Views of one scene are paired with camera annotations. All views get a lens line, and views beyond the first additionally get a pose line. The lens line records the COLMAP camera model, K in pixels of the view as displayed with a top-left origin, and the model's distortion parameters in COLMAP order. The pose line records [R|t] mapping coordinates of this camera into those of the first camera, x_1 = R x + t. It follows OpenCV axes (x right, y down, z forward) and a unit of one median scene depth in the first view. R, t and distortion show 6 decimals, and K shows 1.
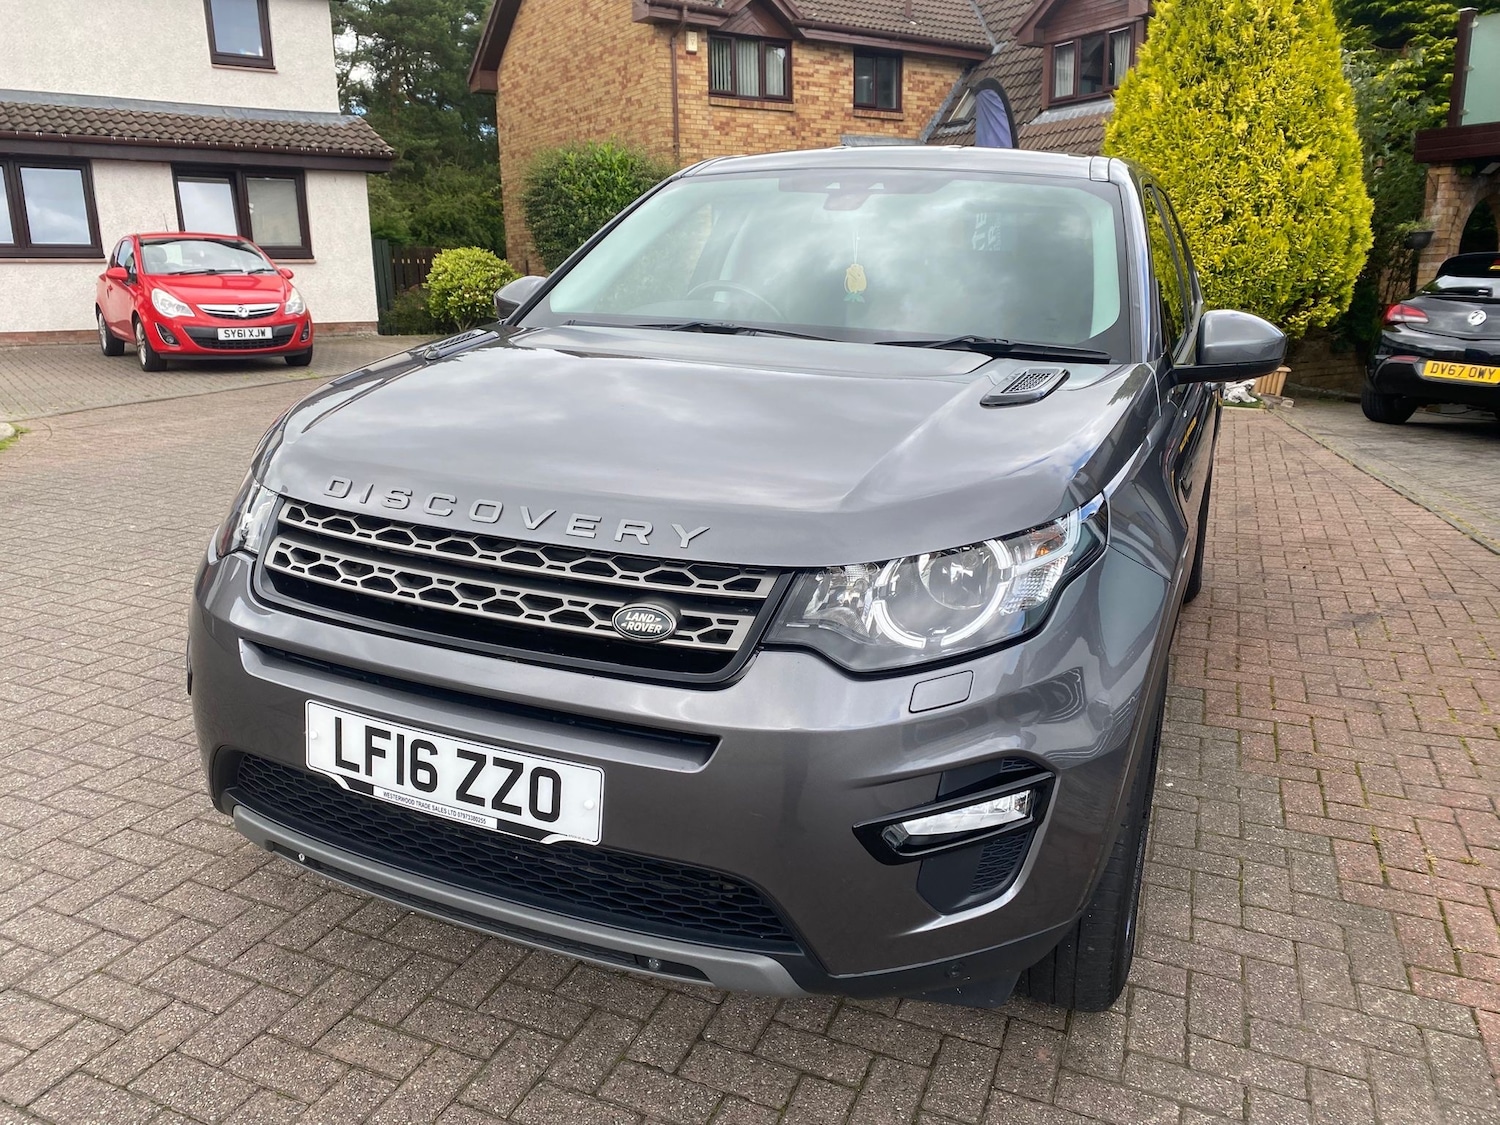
lens RADIAL K [[1157.7, 0, 759.5], [0, 1157.7, 518.9], [0, 0, 1]] dist [0.008041, 0.005136]
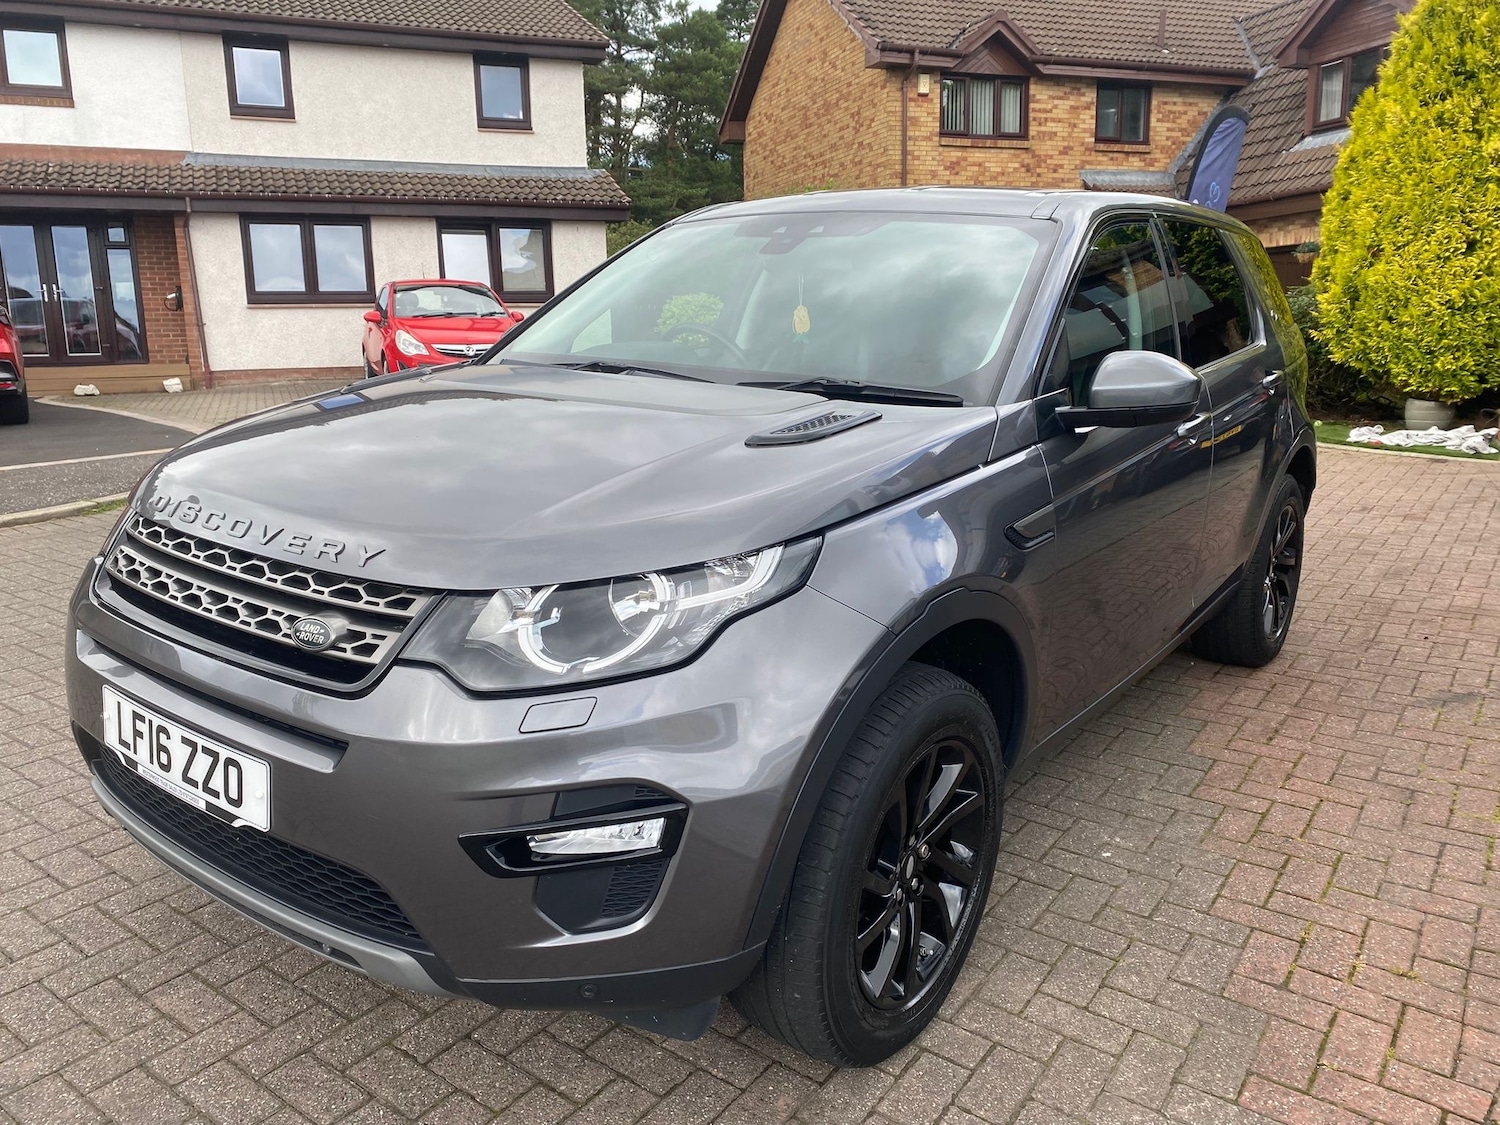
lens RADIAL K [[1154.6, 0, 749.0], [0, 1154.6, 521.0], [0, 0, 1]] dist [0.017329, -0.006326]
pose [[0.970755, 0.036878, -0.237223, 0.048318], [-0.044155, 0.998701, -0.025434, -0.000607], [0.235977, 0.035164, 0.971122, 0.002089]]
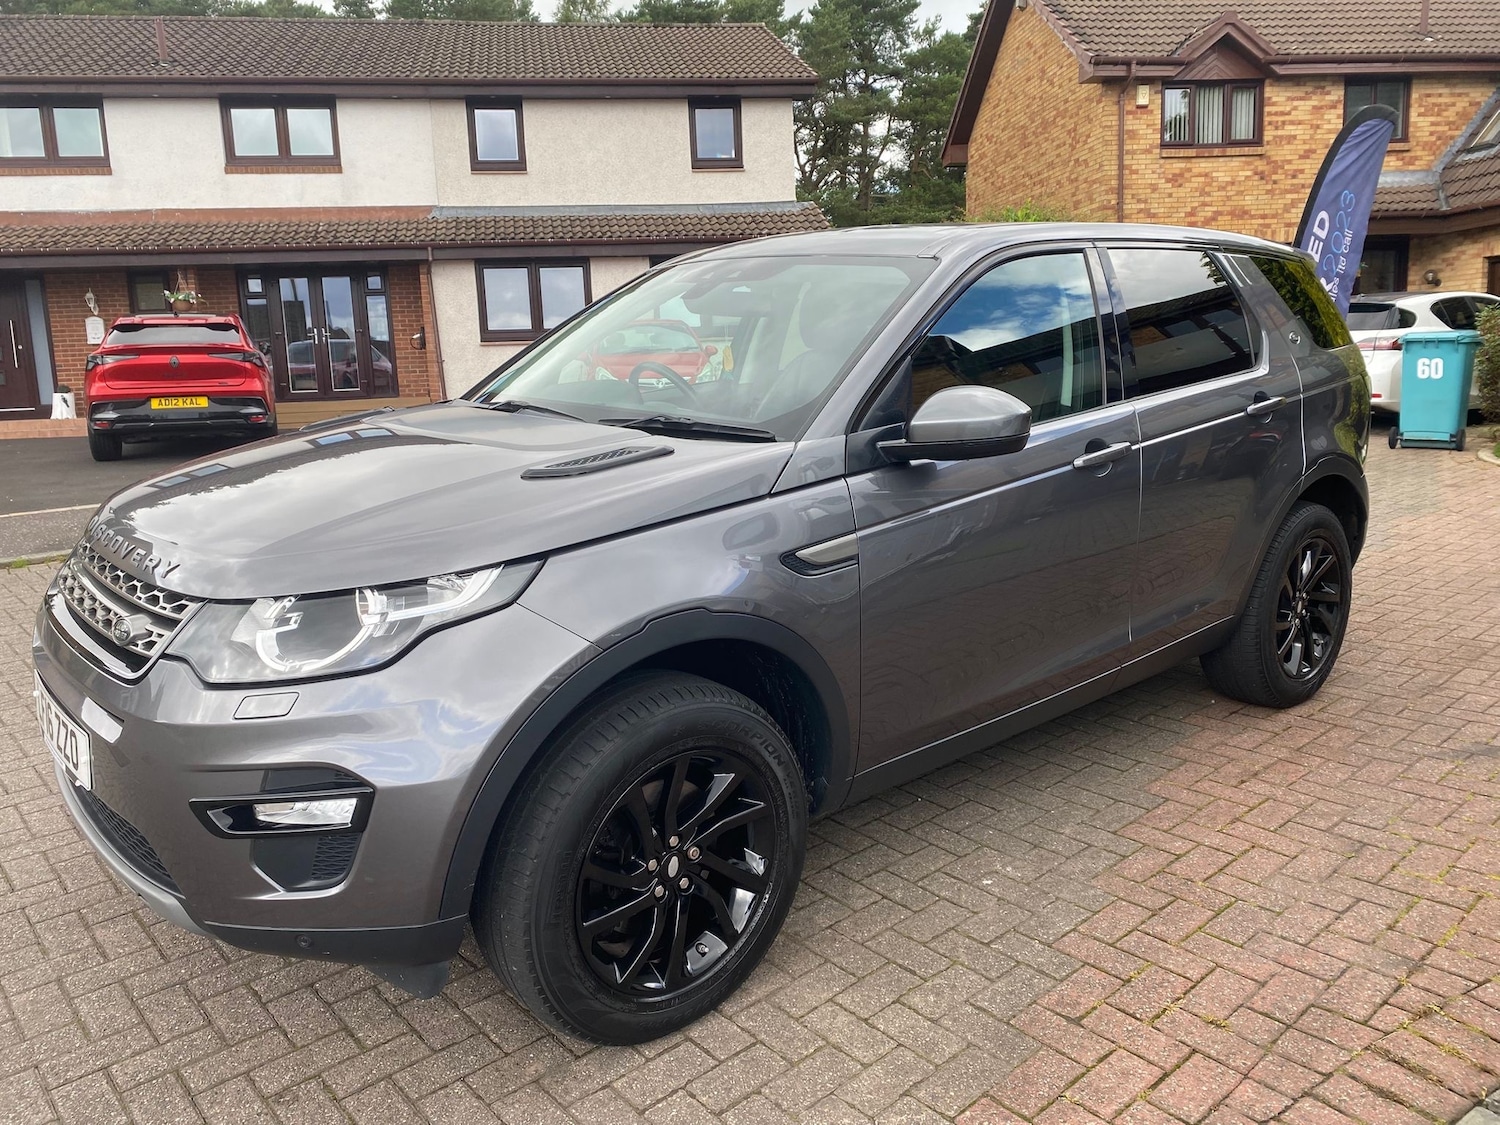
lens RADIAL K [[1154.6, 0, 749.0], [0, 1154.6, 521.0], [0, 0, 1]] dist [0.017329, -0.006326]
pose [[0.892780, 0.041720, -0.448557, 0.100220], [-0.063424, 0.997425, -0.033465, -0.003458], [0.446006, 0.058327, 0.893128, 0.009049]]
